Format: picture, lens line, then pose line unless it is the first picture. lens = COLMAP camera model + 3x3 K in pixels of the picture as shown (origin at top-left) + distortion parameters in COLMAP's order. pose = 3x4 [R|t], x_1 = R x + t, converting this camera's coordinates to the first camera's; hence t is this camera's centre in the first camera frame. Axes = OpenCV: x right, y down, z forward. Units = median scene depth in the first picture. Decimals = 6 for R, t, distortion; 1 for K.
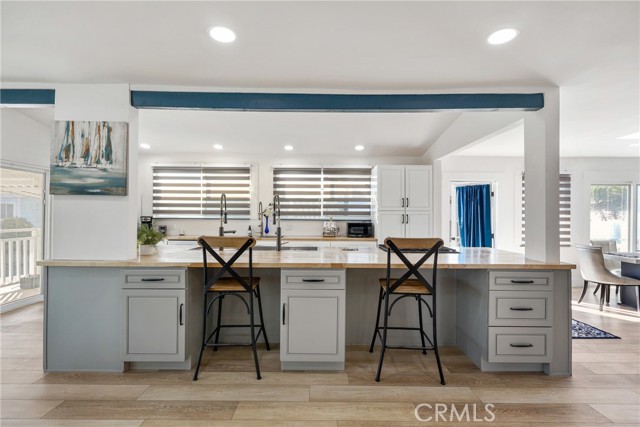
lens RADIAL K [[294.7, 0, 320.0], [0, 294.7, 213.5], [0, 0, 1]] dist [0.000544, 0.000586]
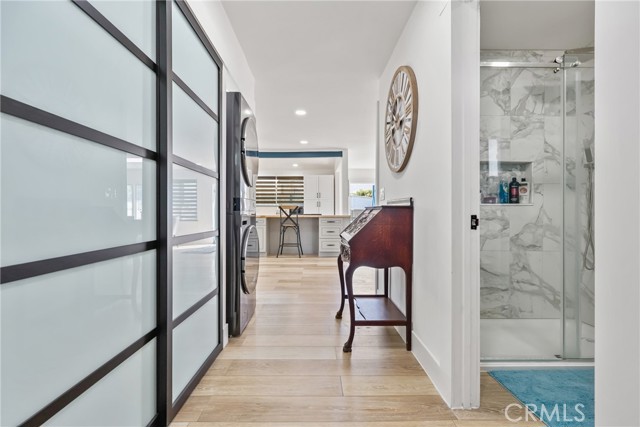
lens RADIAL K [[294.7, 0, 320.0], [0, 294.7, 213.5], [0, 0, 1]] dist [0.000544, 0.000586]
pose [[0.999938, -0.002906, 0.010784, 0.500731], [0.002904, 0.999996, 0.000215, 0.139616], [-0.010784, -0.000183, 0.999942, -1.537480]]
